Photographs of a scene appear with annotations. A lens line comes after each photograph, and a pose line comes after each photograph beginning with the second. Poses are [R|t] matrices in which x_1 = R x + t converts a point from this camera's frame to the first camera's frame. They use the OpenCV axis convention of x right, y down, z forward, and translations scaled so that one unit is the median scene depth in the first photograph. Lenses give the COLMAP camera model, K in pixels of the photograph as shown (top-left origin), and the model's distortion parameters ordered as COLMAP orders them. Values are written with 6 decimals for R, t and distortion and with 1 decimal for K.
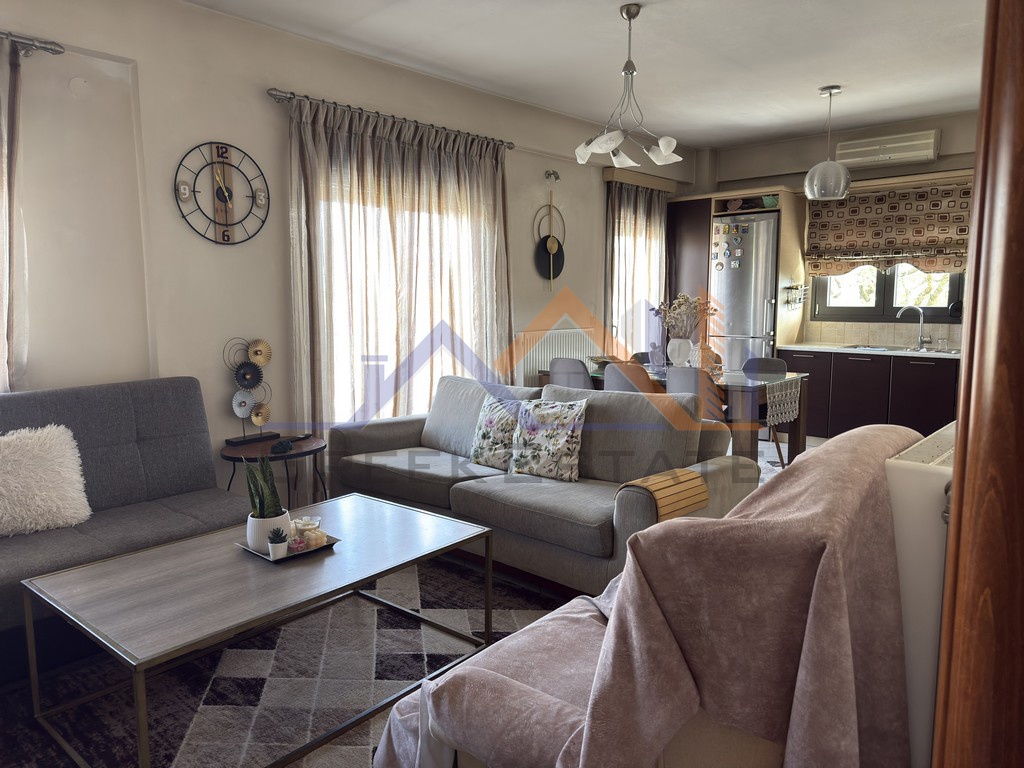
lens RADIAL K [[727.0, 0, 510.1], [0, 727.0, 382.8], [0, 0, 1]] dist [0.033121, -0.032121]
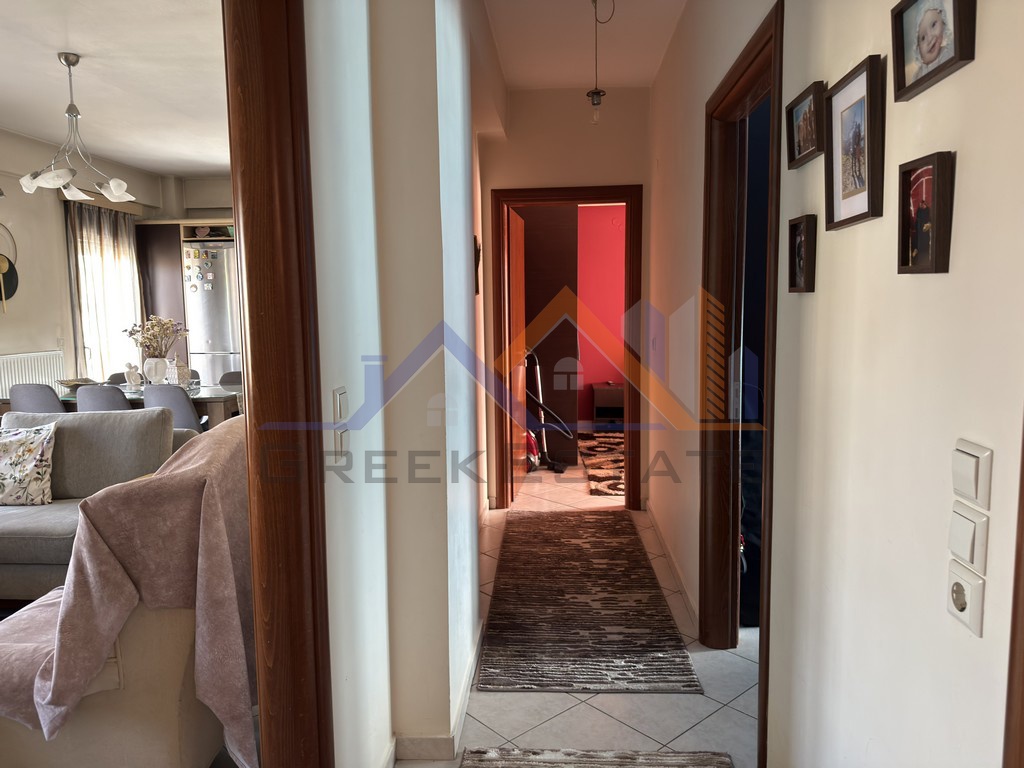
lens RADIAL K [[727.0, 0, 504.3], [0, 727.0, 384.1], [0, 0, 1]] dist [0.033121, -0.032121]
pose [[0.795865, -0.070335, 0.601375, -0.008241], [0.079733, 0.996755, 0.011058, 0.008610], [-0.600201, 0.039149, 0.798891, -0.219325]]
